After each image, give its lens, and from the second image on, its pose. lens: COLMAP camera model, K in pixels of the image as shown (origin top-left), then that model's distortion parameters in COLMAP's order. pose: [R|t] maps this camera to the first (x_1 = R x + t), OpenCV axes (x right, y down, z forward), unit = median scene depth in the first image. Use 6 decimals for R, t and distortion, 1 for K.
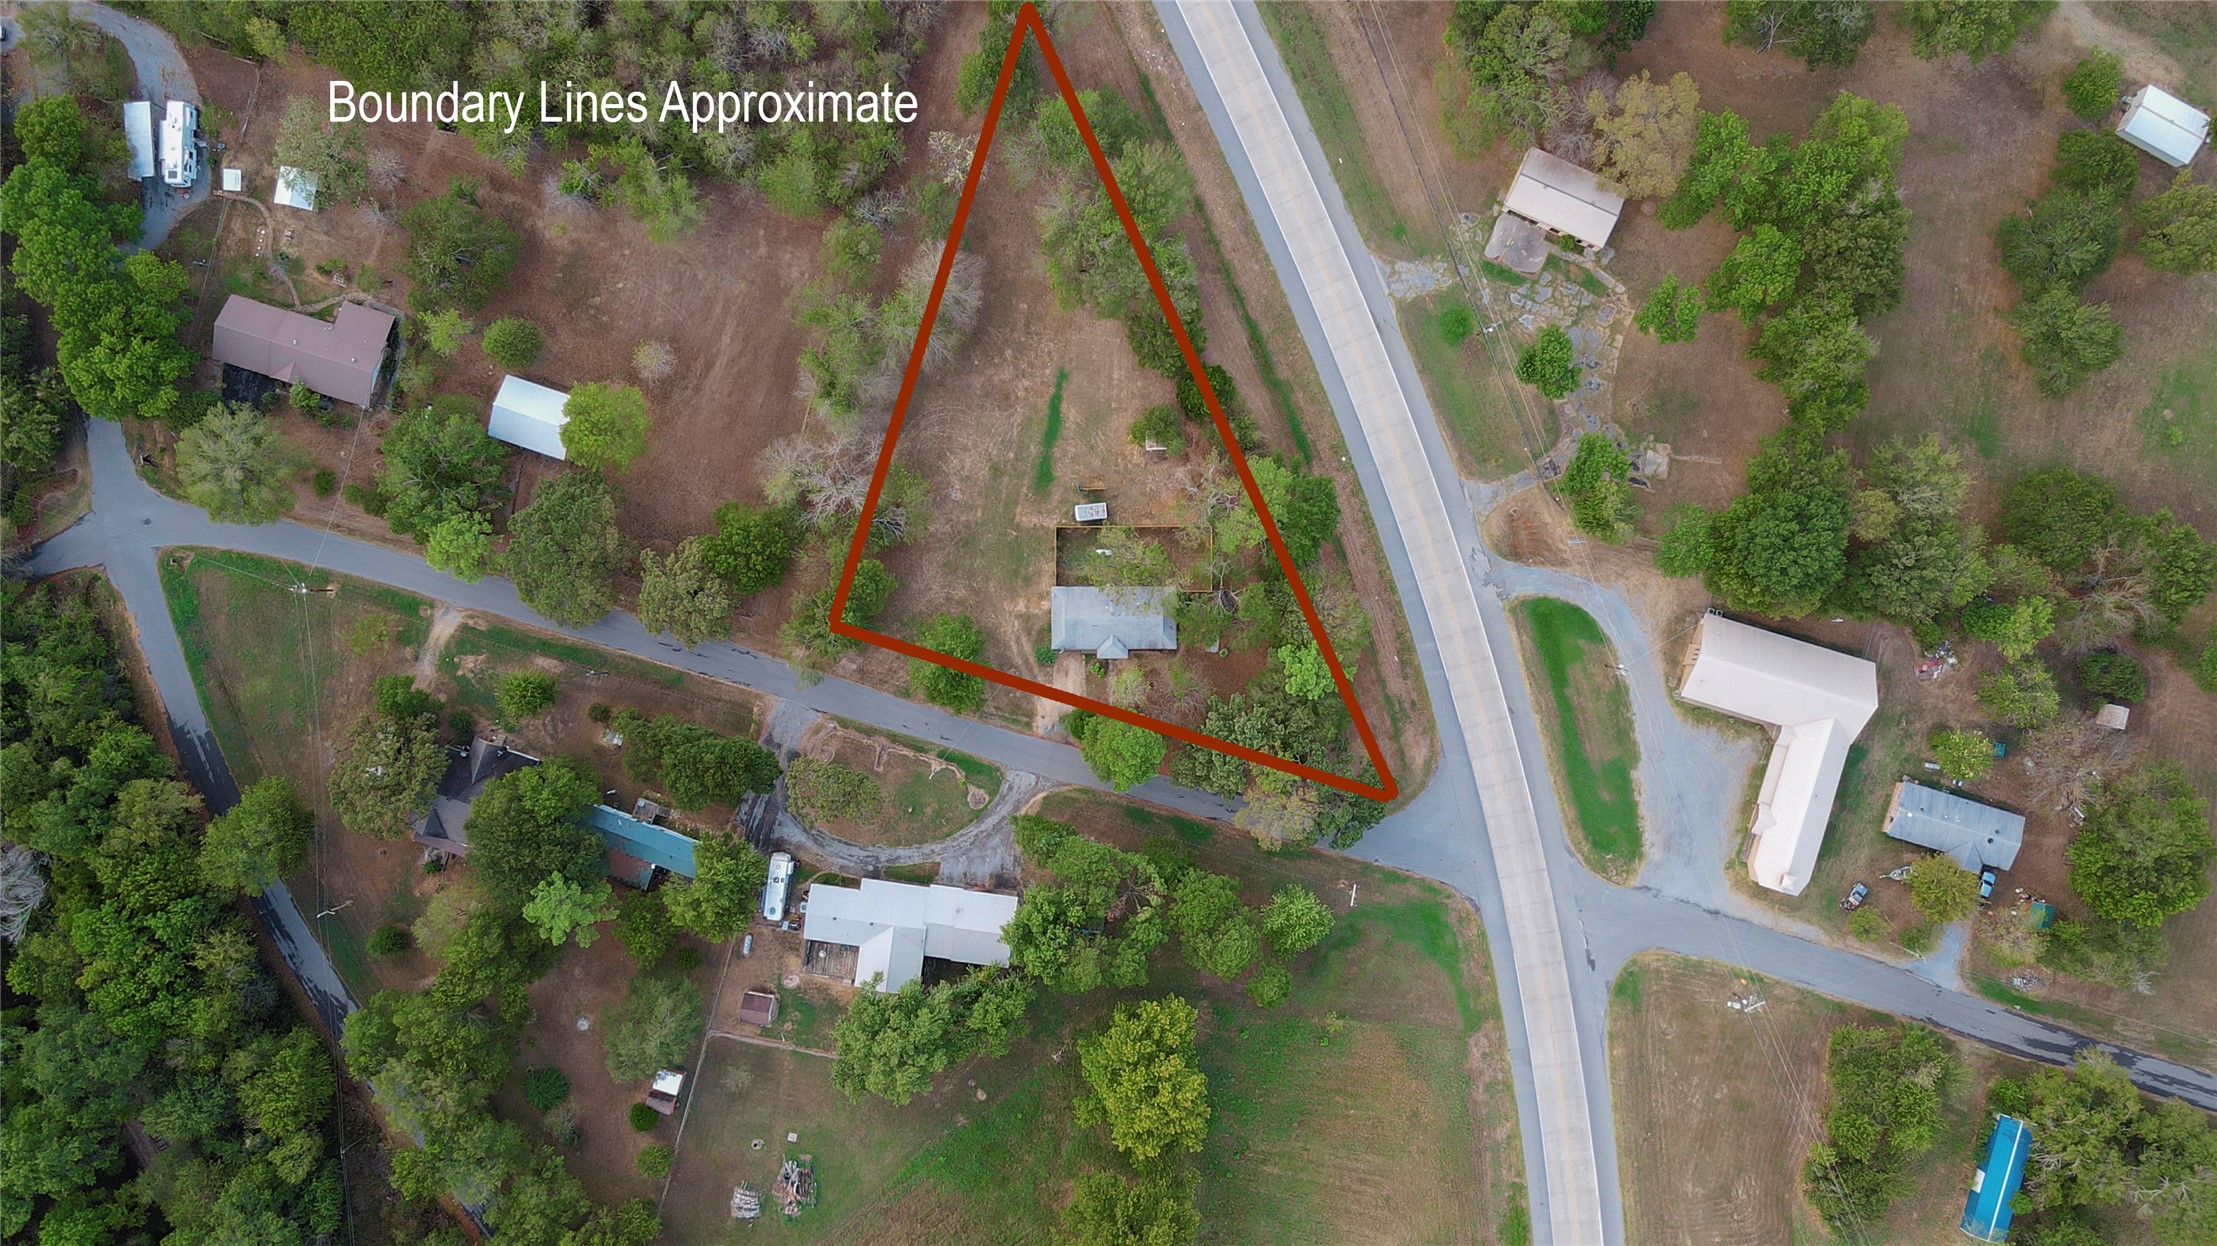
lens RADIAL K [[1598.1, 0, 1115.2], [0, 1598.1, 619.9], [0, 0, 1]] dist [-0.004143, 0.041205]
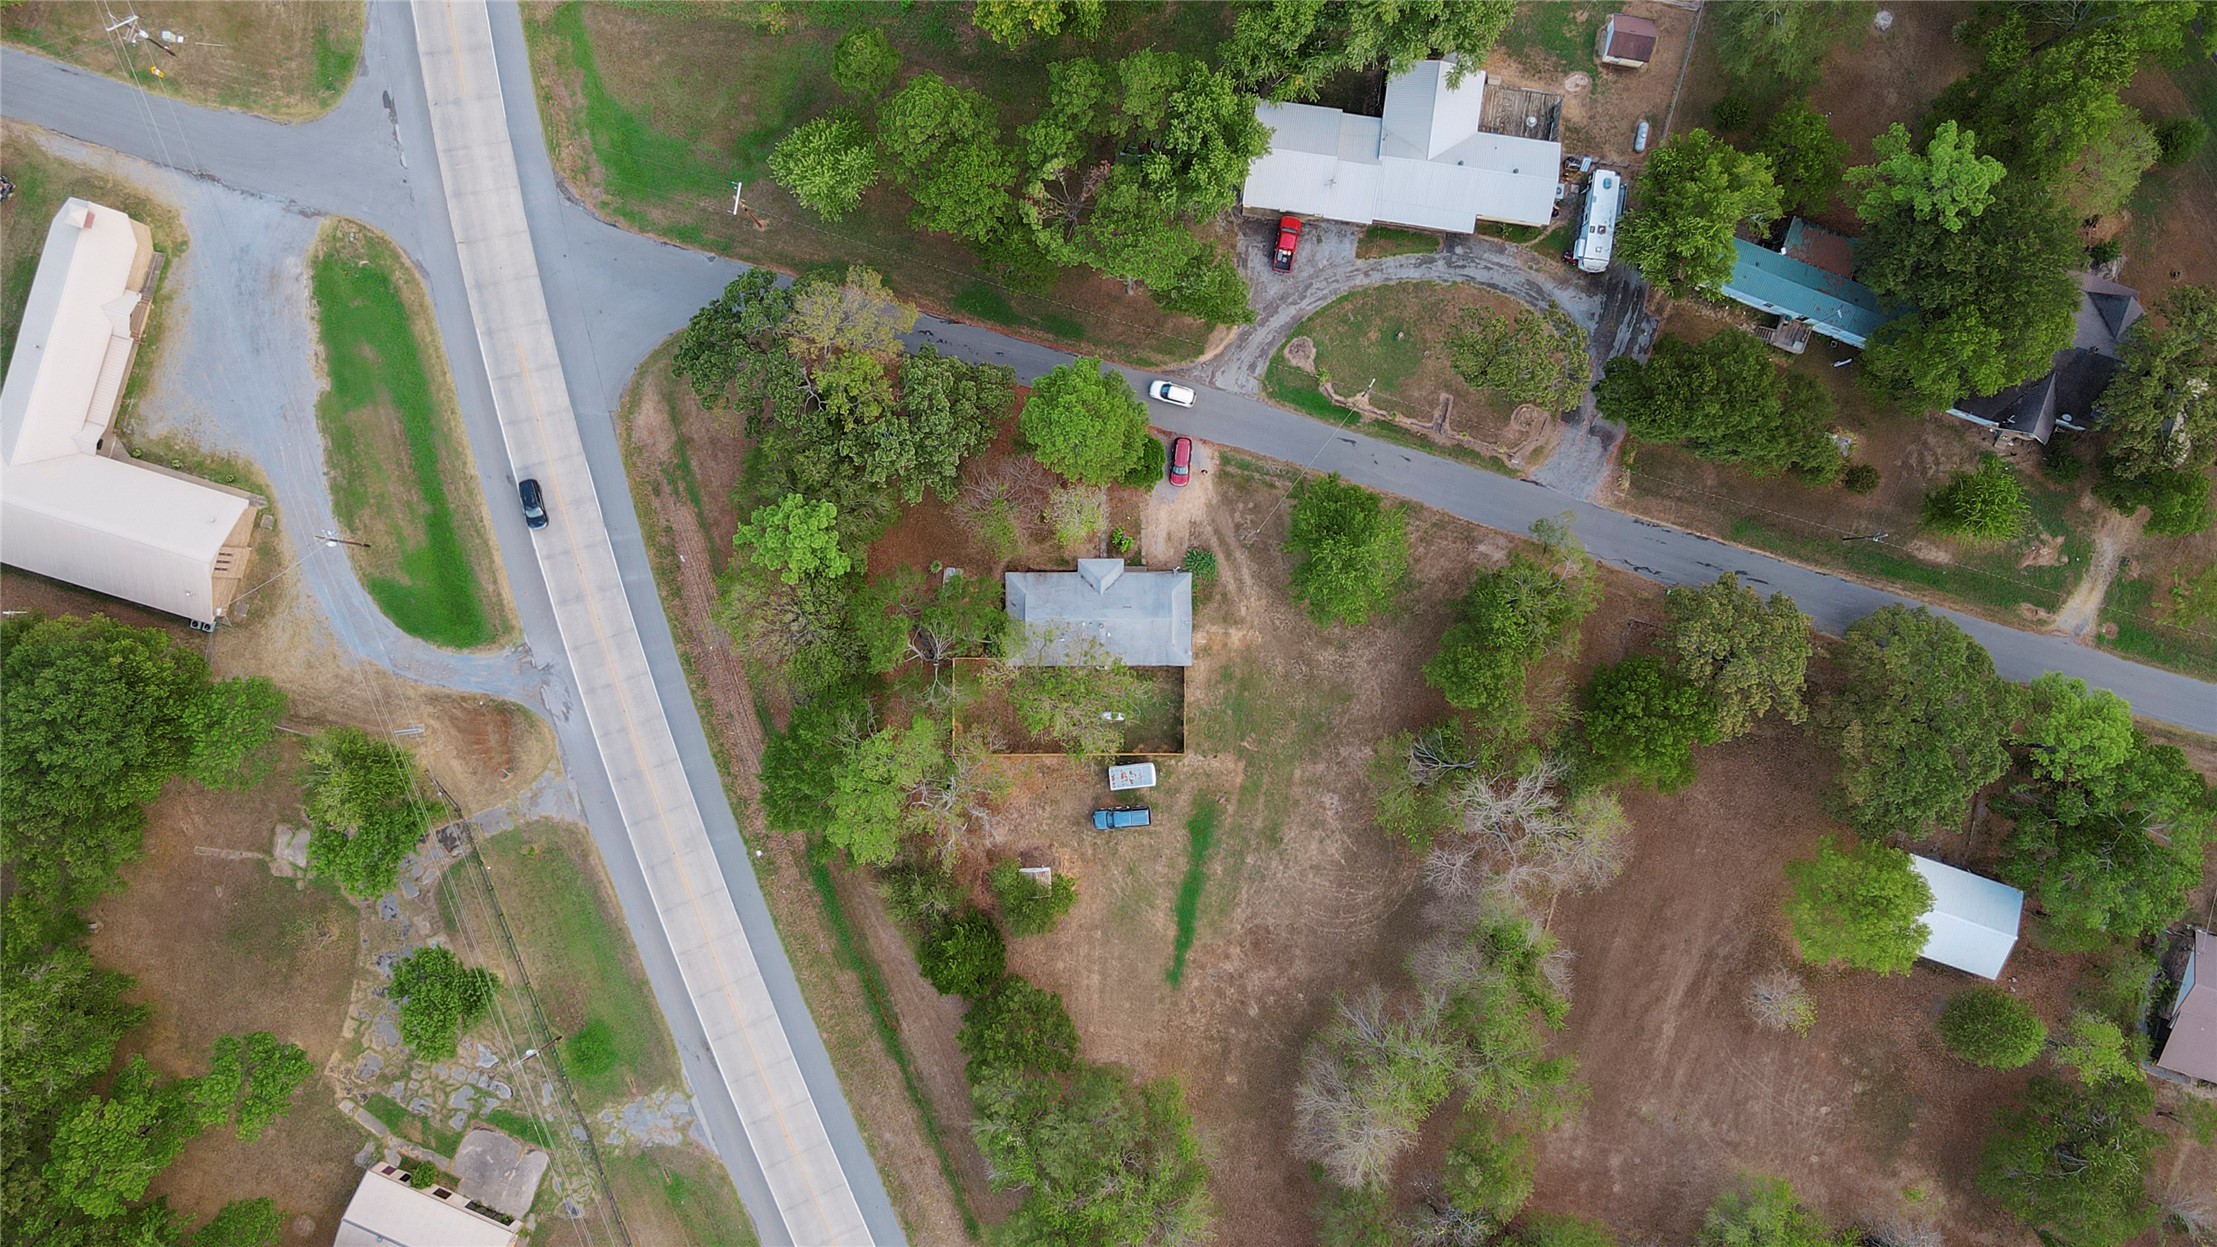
lens RADIAL K [[1598.1, 0, 1108.3], [0, 1598.1, 629.6], [0, 0, 1]] dist [-0.004143, 0.041205]
pose [[-0.999985, -0.002040, -0.005127, -0.001345], [0.002081, -0.999965, -0.008082, -0.000383], [-0.005111, -0.008093, 0.999954, 0.325923]]
